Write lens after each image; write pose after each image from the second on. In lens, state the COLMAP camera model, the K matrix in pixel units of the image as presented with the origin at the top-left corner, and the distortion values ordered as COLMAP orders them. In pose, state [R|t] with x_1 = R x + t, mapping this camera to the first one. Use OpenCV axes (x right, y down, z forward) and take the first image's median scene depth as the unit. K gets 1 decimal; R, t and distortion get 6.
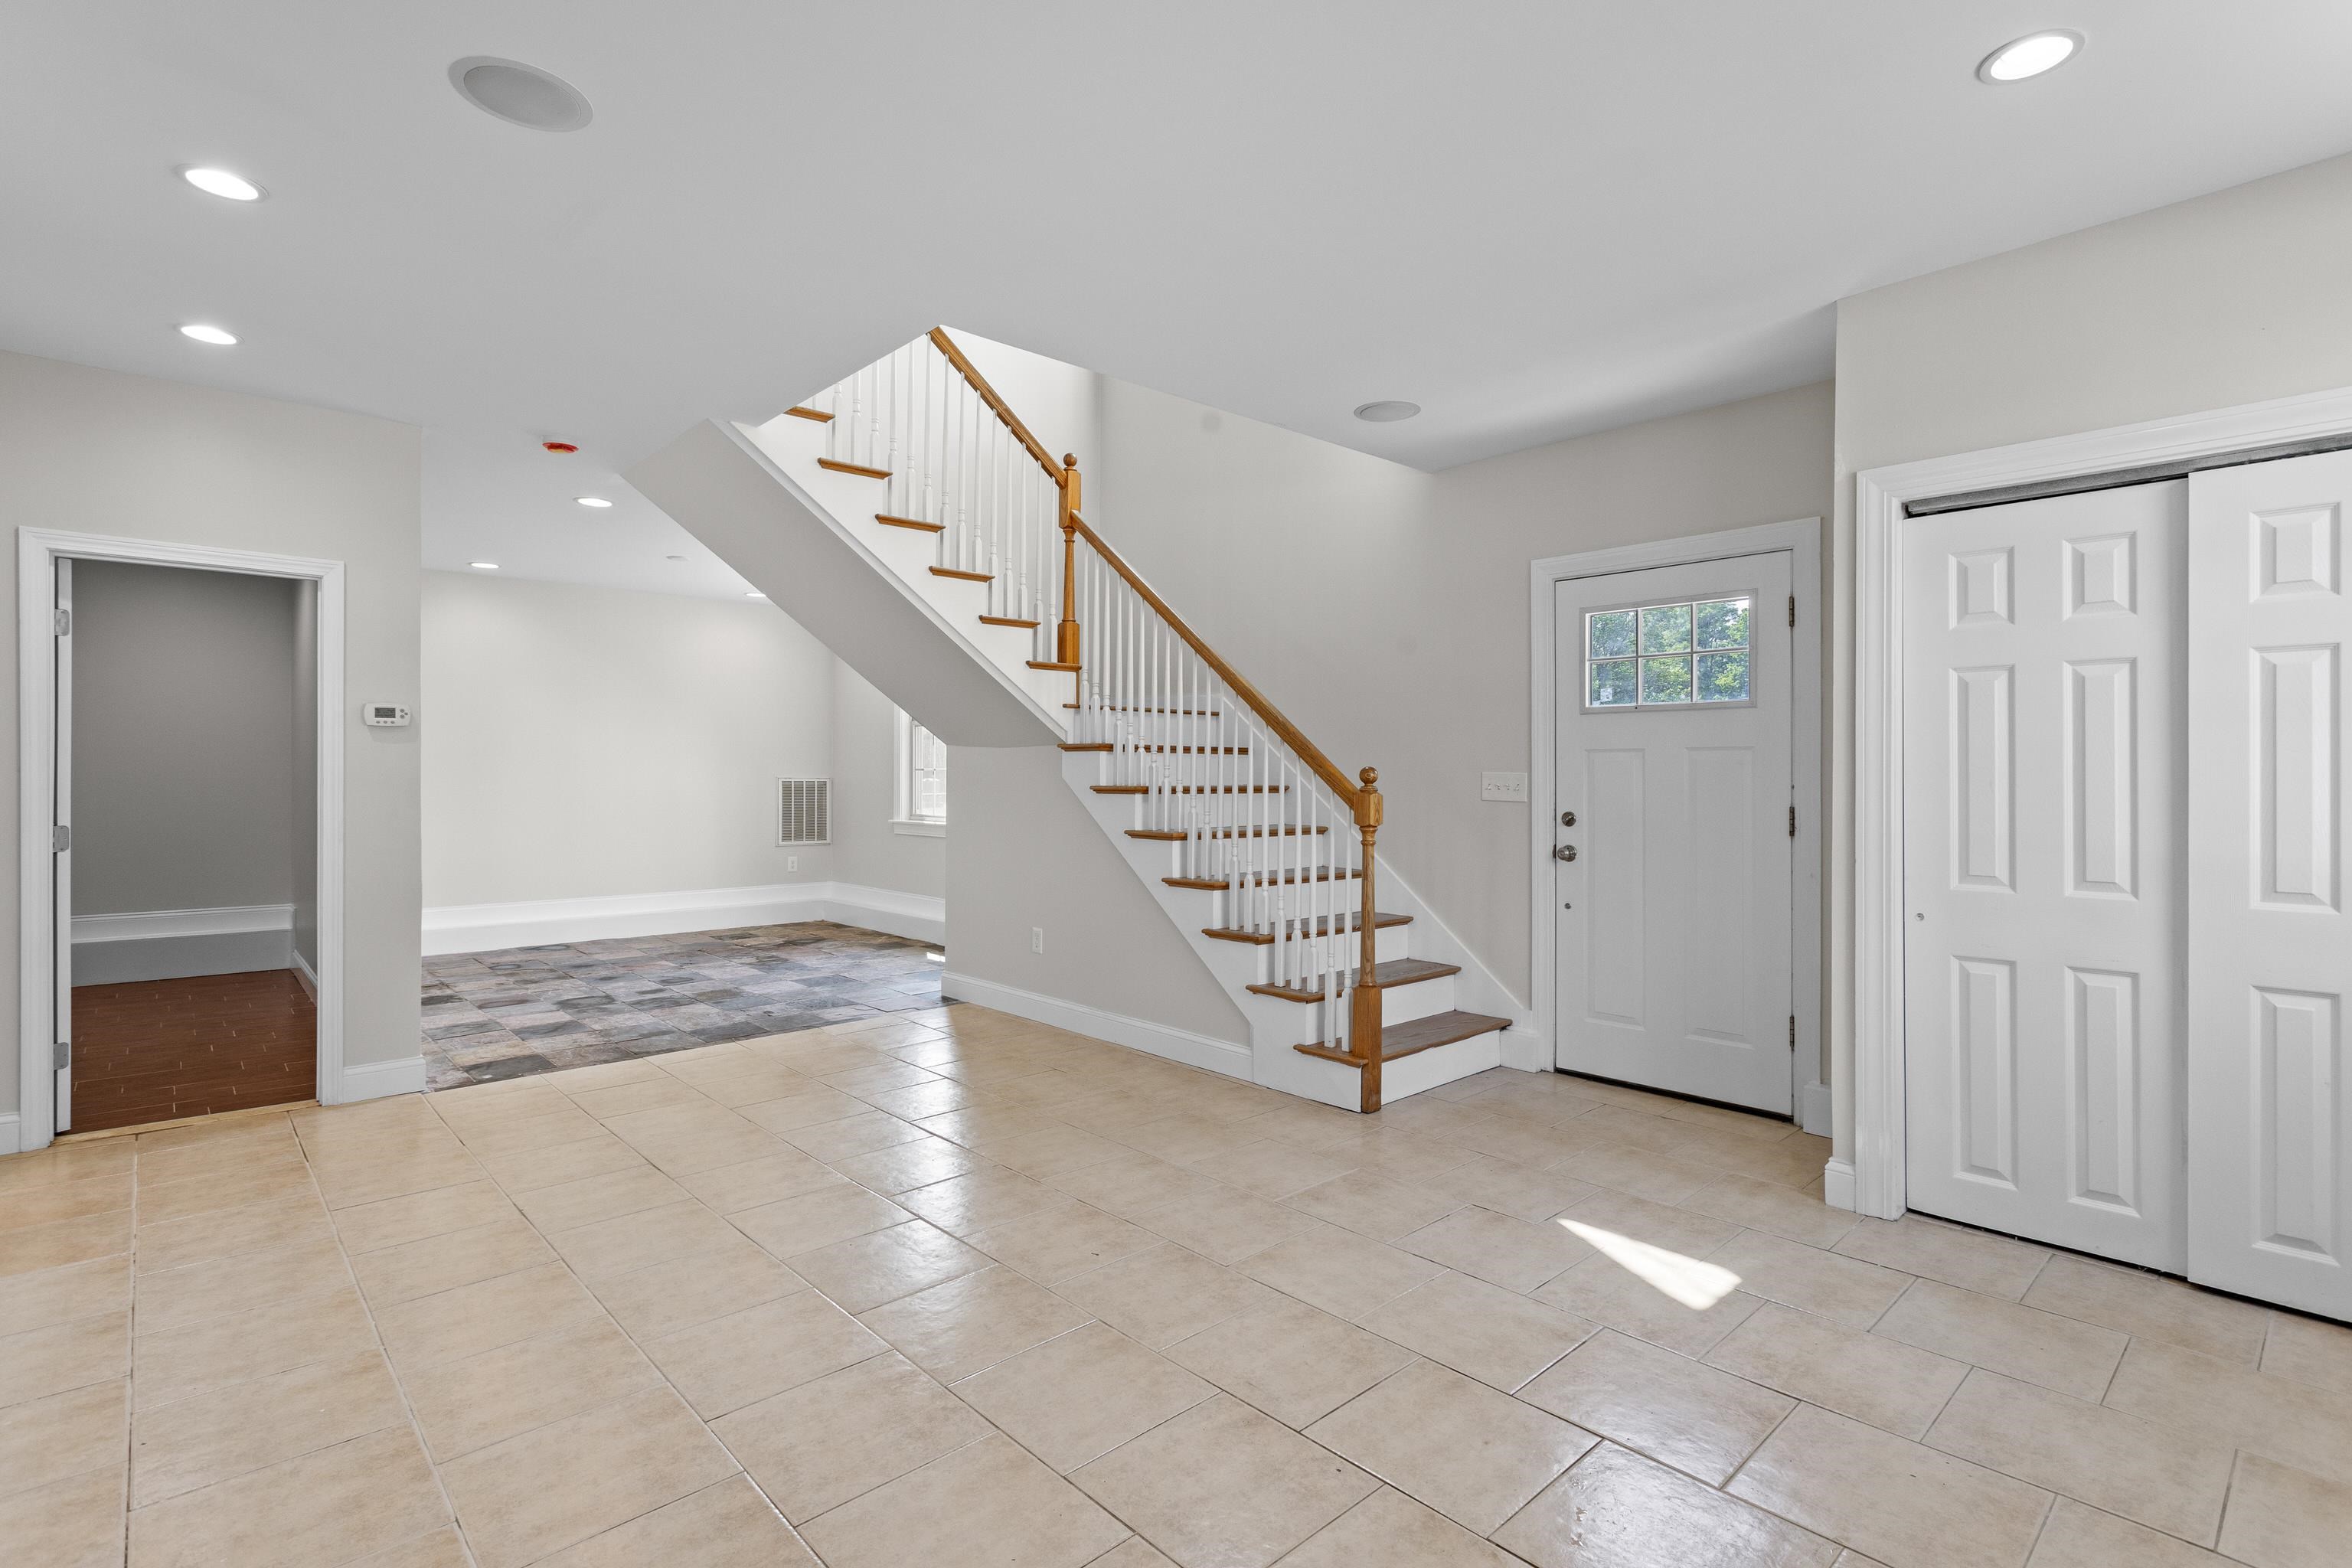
lens RADIAL K [[1116.5, 0, 1184.8], [0, 1116.5, 779.3], [0, 0, 1]] dist [-0.000727, 0.001596]
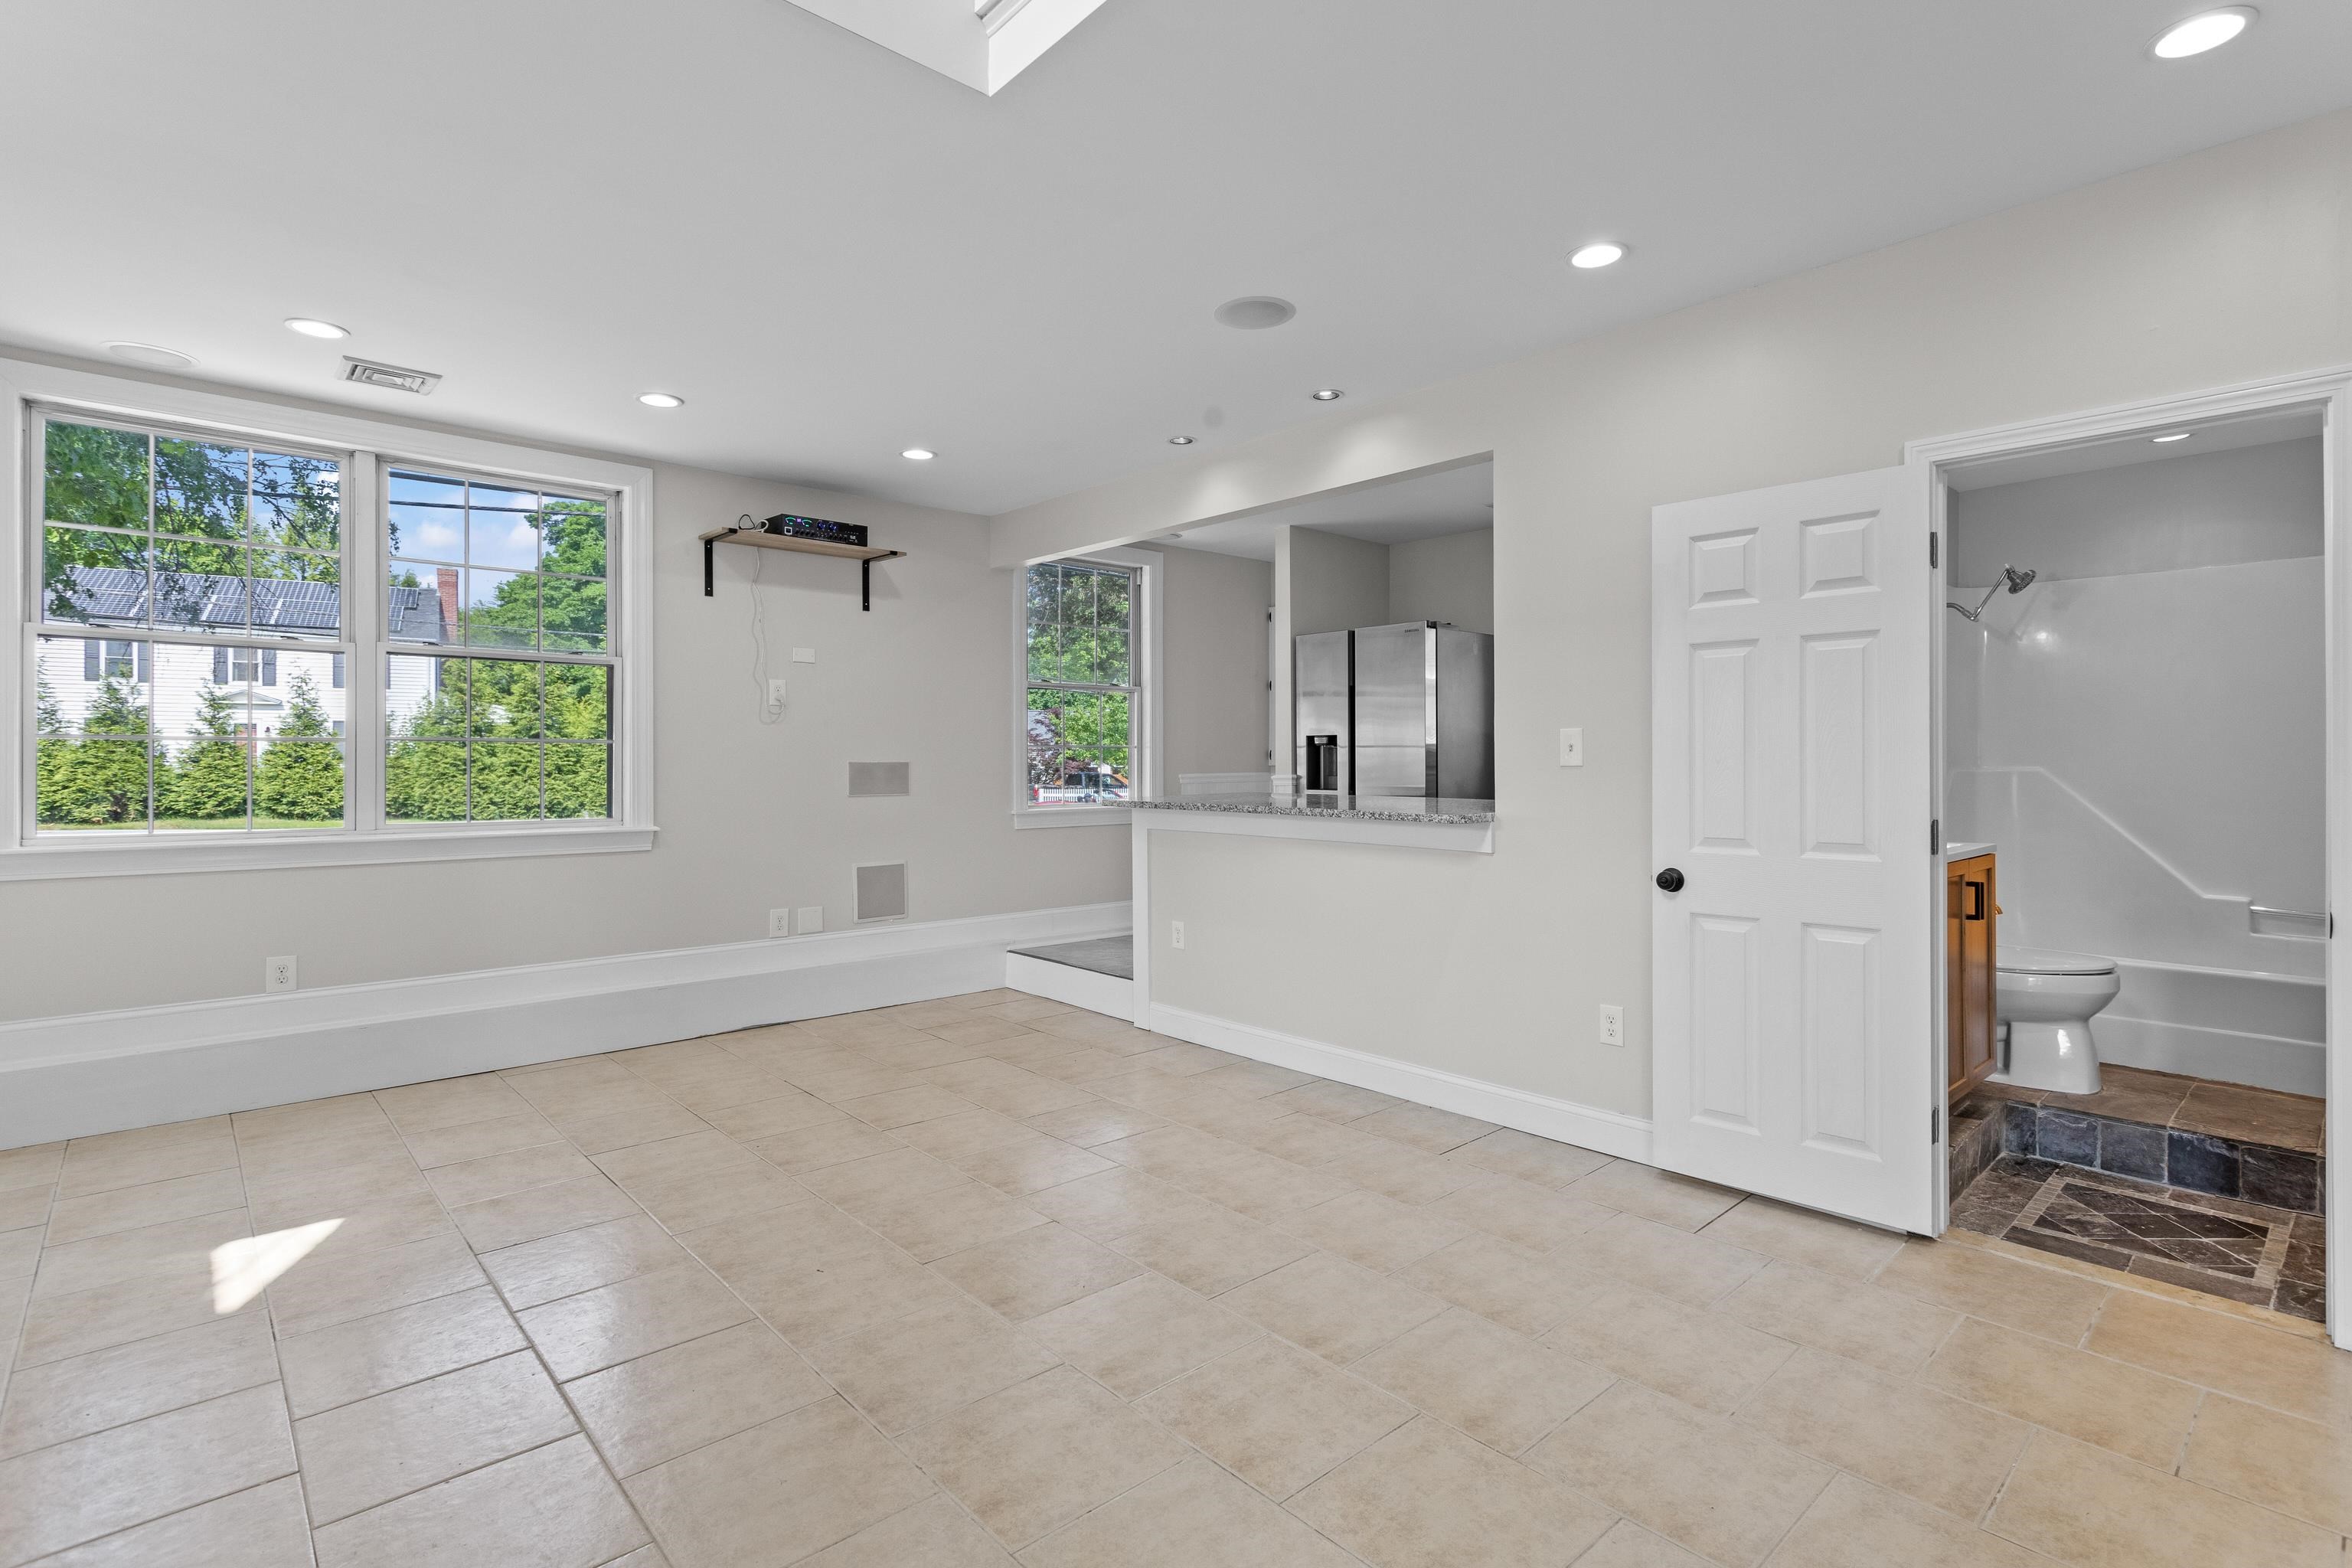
lens RADIAL K [[1116.5, 0, 1185.6], [0, 1116.5, 776.0], [0, 0, 1]] dist [-0.000727, 0.001596]
pose [[-0.999928, 0.000967, 0.011964, -0.312467], [0.001143, 0.999891, 0.014698, -0.005755], [-0.011948, 0.014710, -0.999820, 1.507586]]
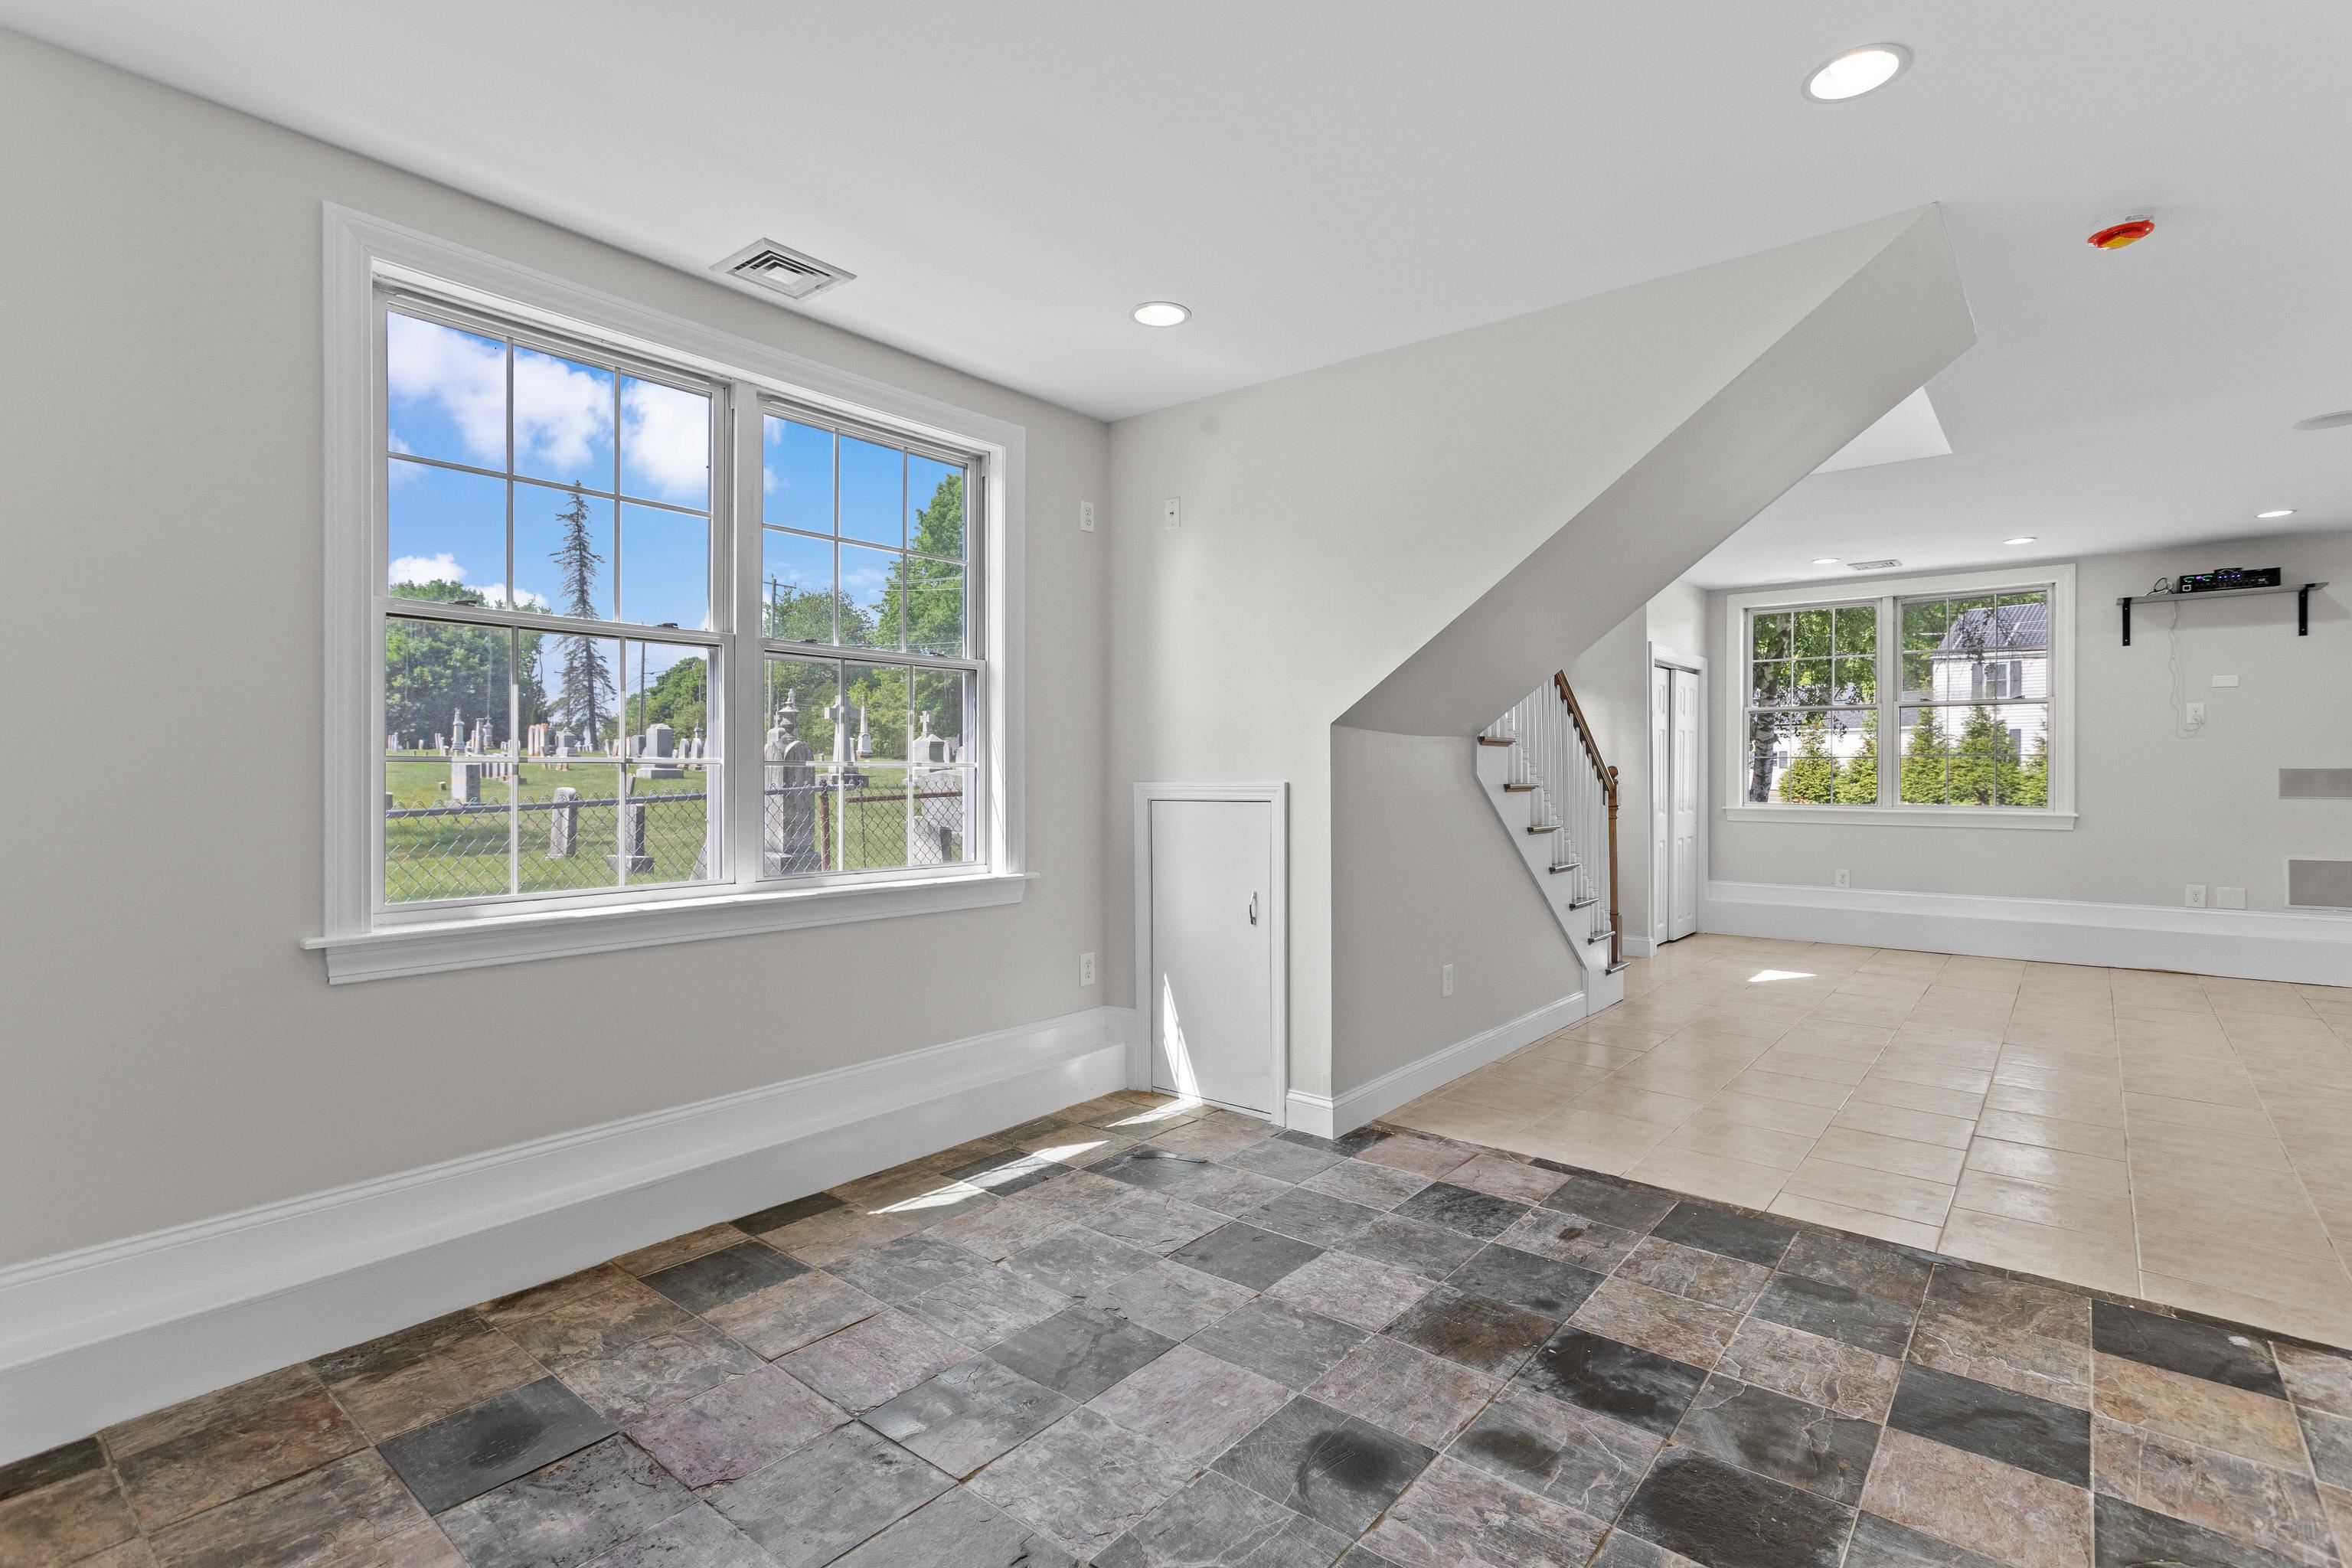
lens RADIAL K [[1116.5, 0, 1195.4], [0, 1116.5, 776.0], [0, 0, 1]] dist [-0.000727, 0.001596]
pose [[-0.143276, -0.005083, 0.989670, -1.344253], [0.006103, 0.999963, 0.006019, -0.011261], [-0.989664, 0.006902, -0.143240, 1.945403]]
